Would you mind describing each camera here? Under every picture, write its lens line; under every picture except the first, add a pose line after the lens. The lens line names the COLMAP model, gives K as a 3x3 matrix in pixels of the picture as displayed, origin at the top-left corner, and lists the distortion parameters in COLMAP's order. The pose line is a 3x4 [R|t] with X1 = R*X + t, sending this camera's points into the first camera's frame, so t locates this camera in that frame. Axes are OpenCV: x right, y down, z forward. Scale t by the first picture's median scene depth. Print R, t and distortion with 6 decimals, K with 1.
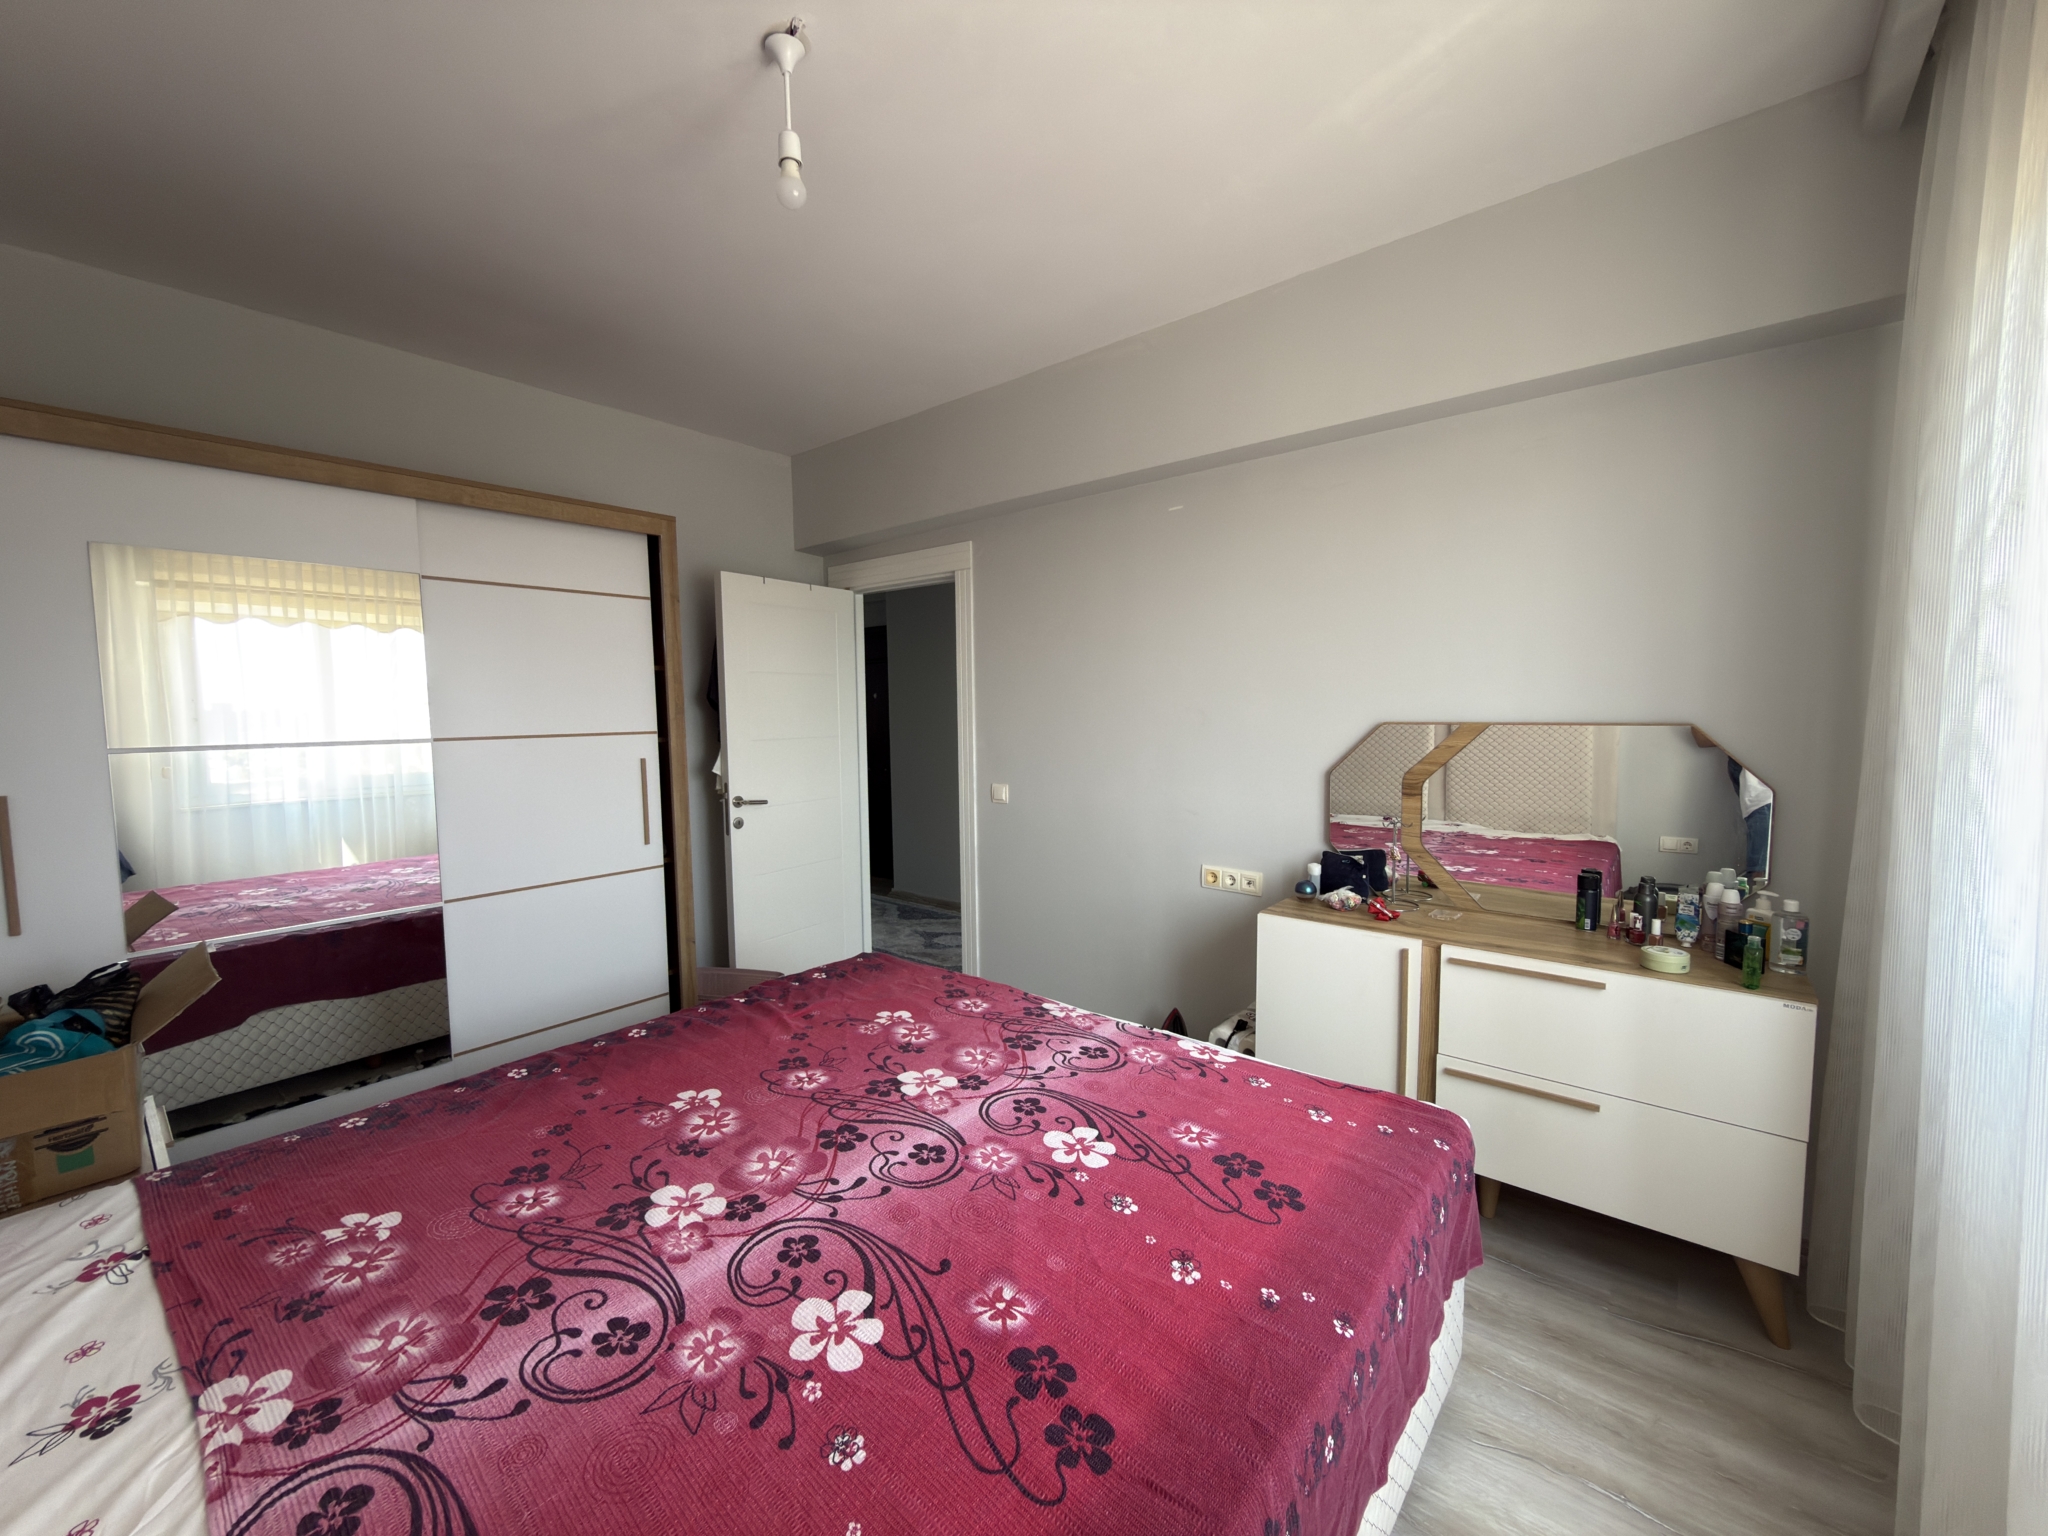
lens RADIAL K [[812.3, 0, 1026.7], [0, 812.3, 770.9], [0, 0, 1]] dist [0.001841, 0.000379]
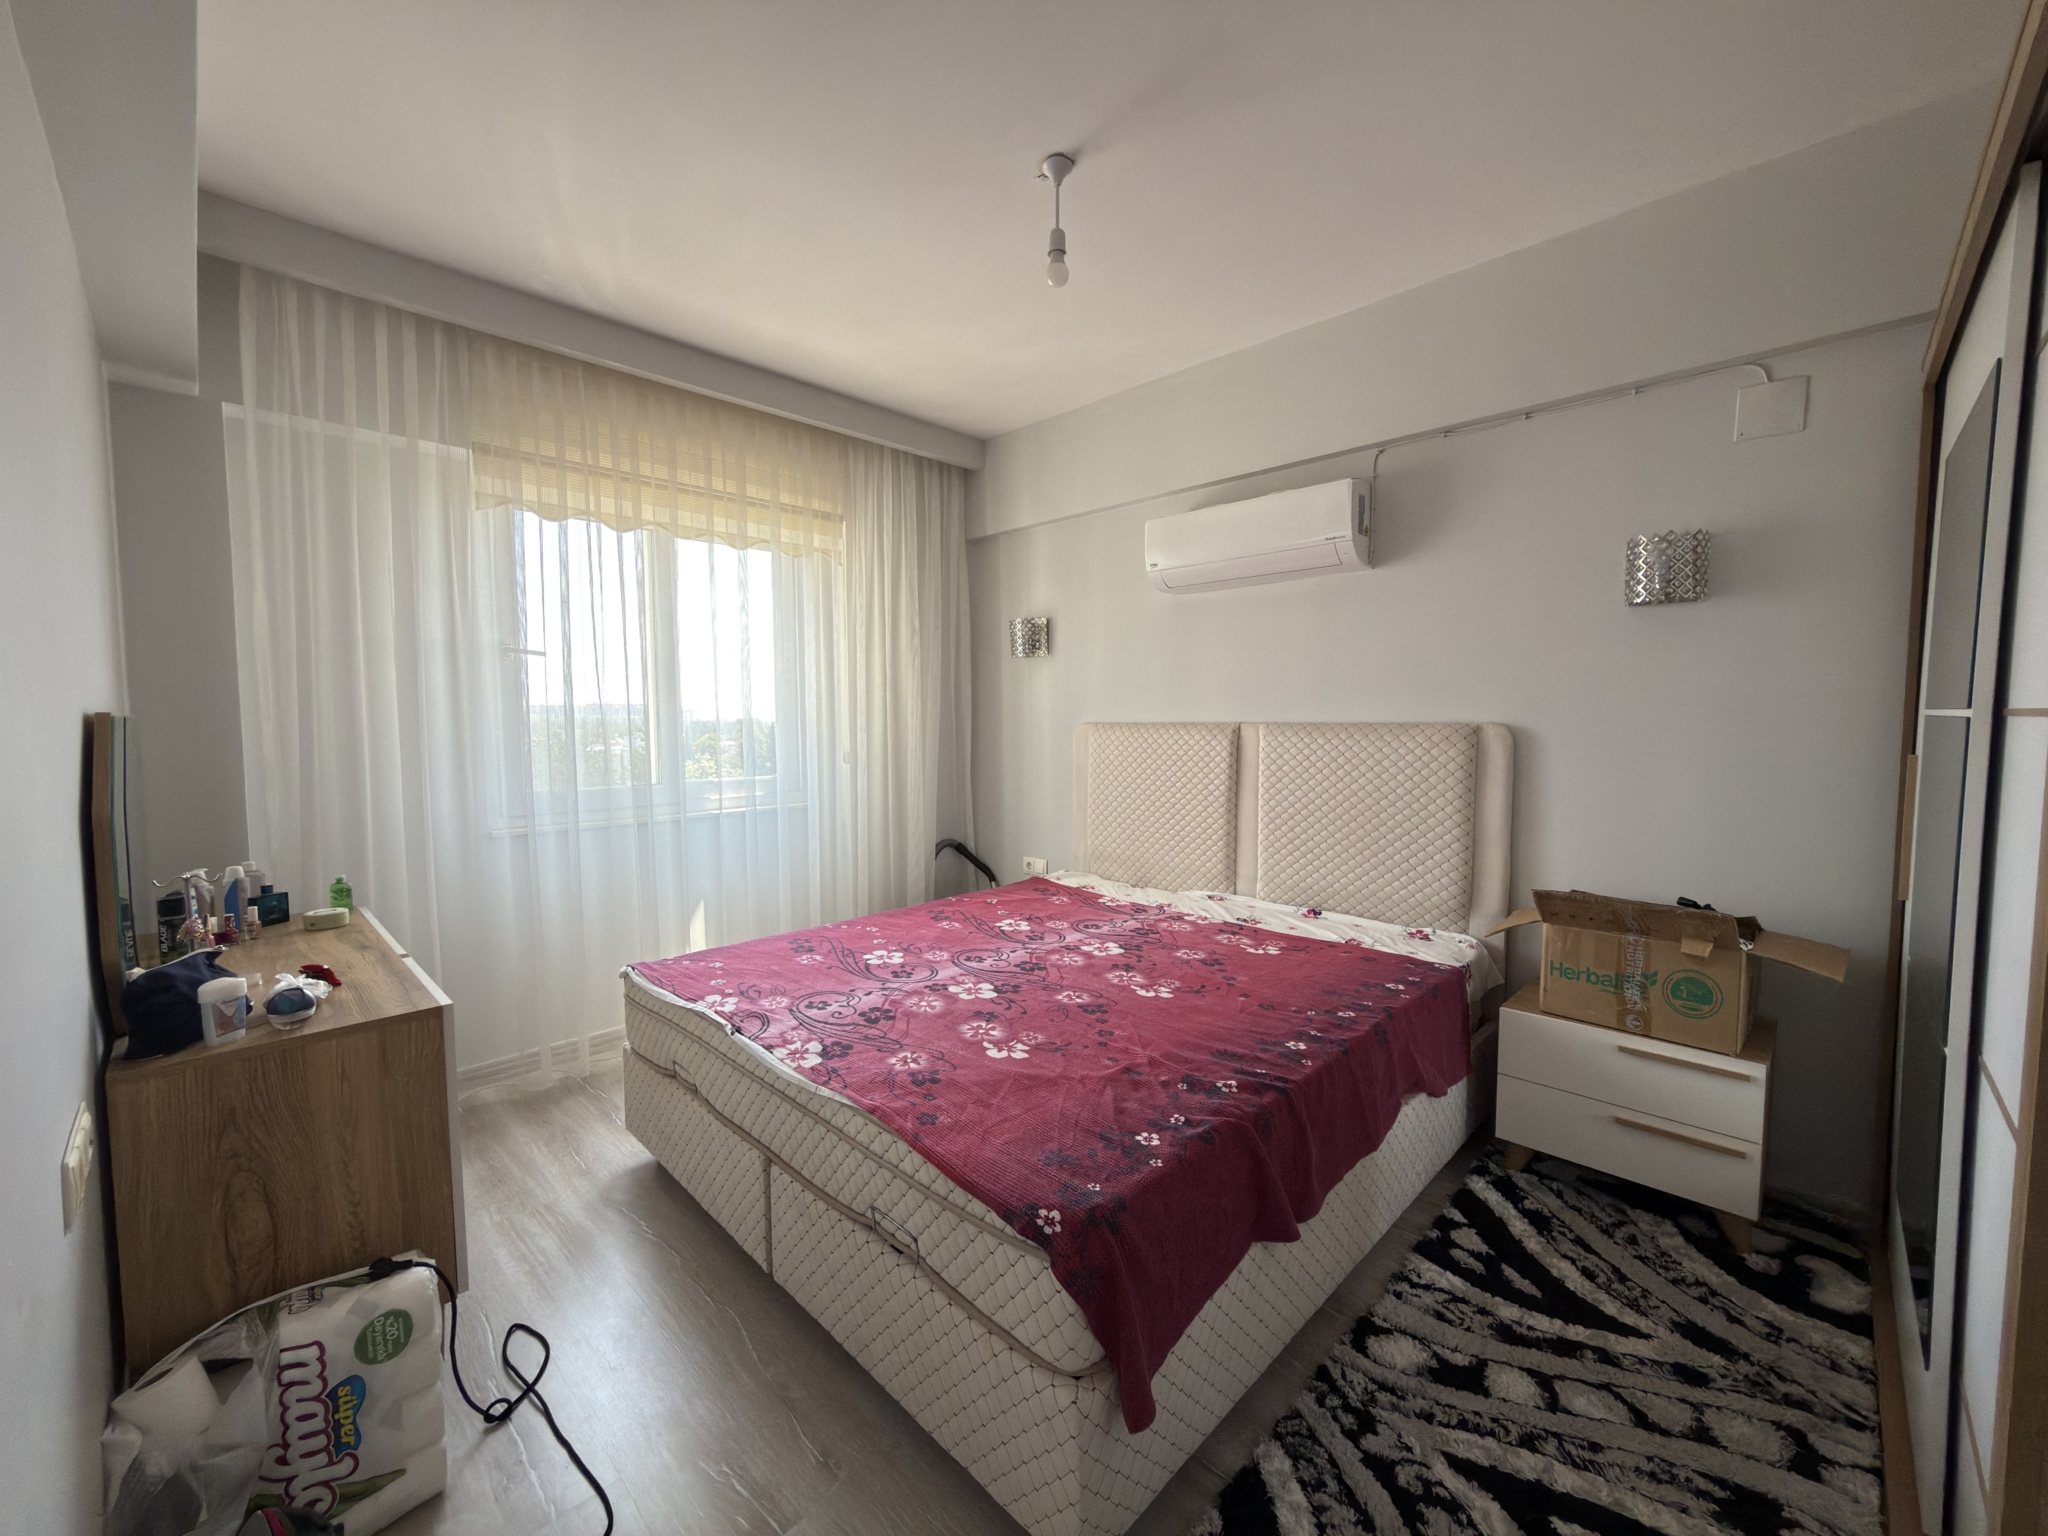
lens RADIAL K [[812.3, 0, 1020.6], [0, 812.3, 764.5], [0, 0, 1]] dist [0.001841, 0.000379]
pose [[-0.995475, 0.014082, 0.093975, -0.317992], [0.026831, 0.990370, 0.135819, -0.120704], [-0.091158, 0.137726, -0.986267, 2.178083]]
